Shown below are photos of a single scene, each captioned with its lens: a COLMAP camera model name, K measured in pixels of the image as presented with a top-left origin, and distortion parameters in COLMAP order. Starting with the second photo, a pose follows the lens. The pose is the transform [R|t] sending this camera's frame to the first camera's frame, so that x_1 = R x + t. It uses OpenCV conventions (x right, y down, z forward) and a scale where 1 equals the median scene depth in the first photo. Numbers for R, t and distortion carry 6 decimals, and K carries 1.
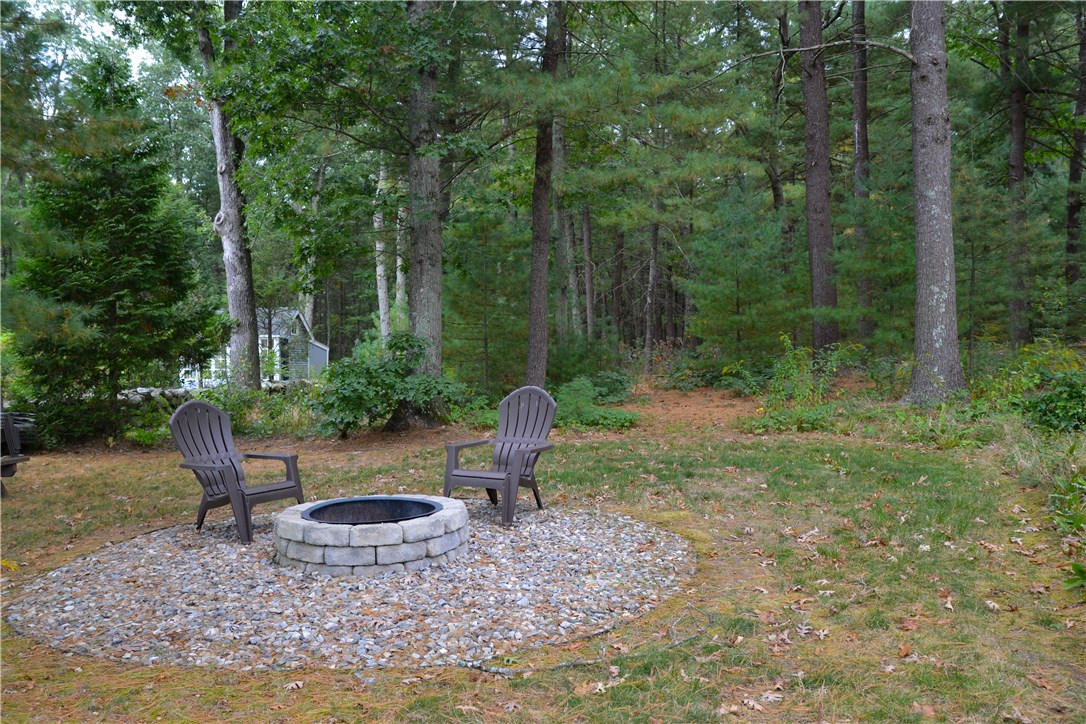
lens RADIAL K [[807.2, 0, 543.6], [0, 807.2, 365.0], [0, 0, 1]] dist [-0.063836, 0.009453]
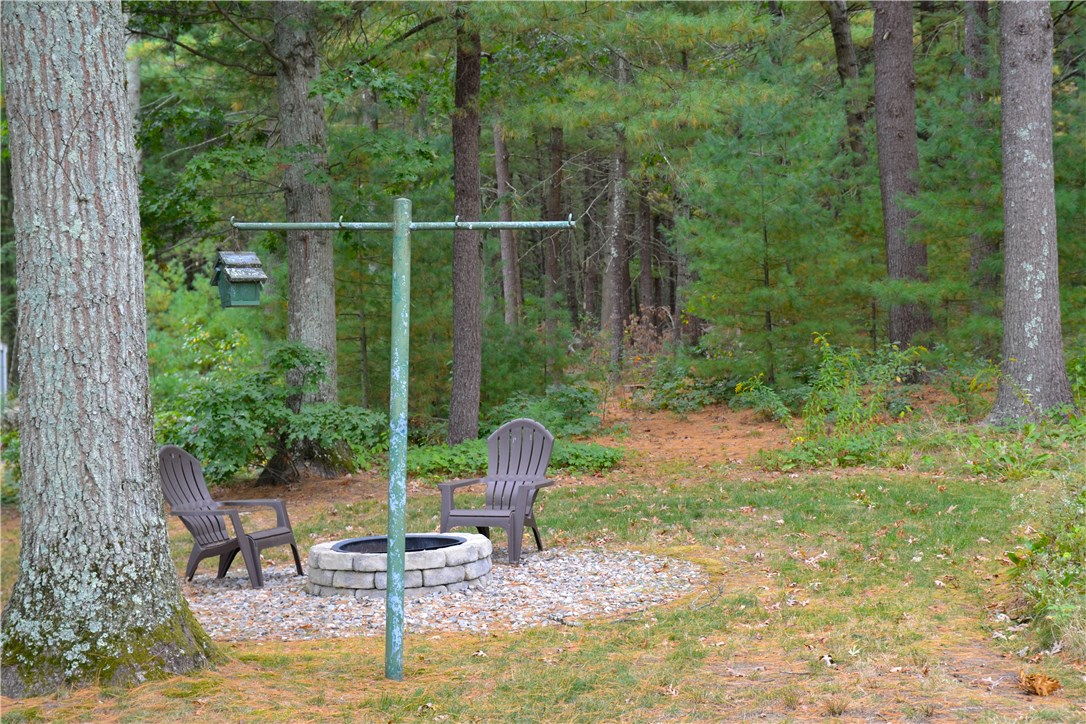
lens RADIAL K [[1792.8, 0, 536.4], [0, 1792.8, 362.8], [0, 0, 1]] dist [0.175625, 0.000000]
pose [[0.994943, -0.024432, 0.097428, -0.119098], [0.023967, 0.999695, 0.005935, -0.029084], [-0.097544, -0.003570, 0.995225, -0.613637]]
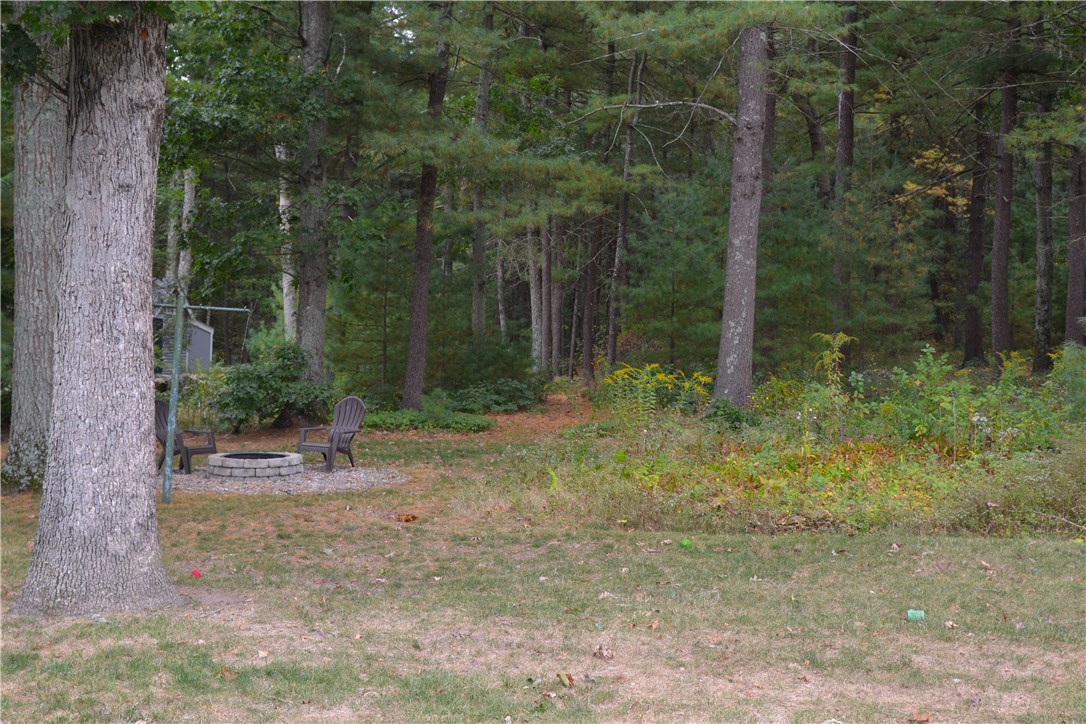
lens RADIAL K [[1537.6, 0, 546.2], [0, 1537.6, 363.2], [0, 0, 1]] dist [0.136702, 0.000000]
pose [[0.998737, 0.032270, -0.038510, 0.307119], [-0.031738, 0.999393, 0.014355, -0.061501], [0.038949, -0.013114, 0.999155, -1.326390]]
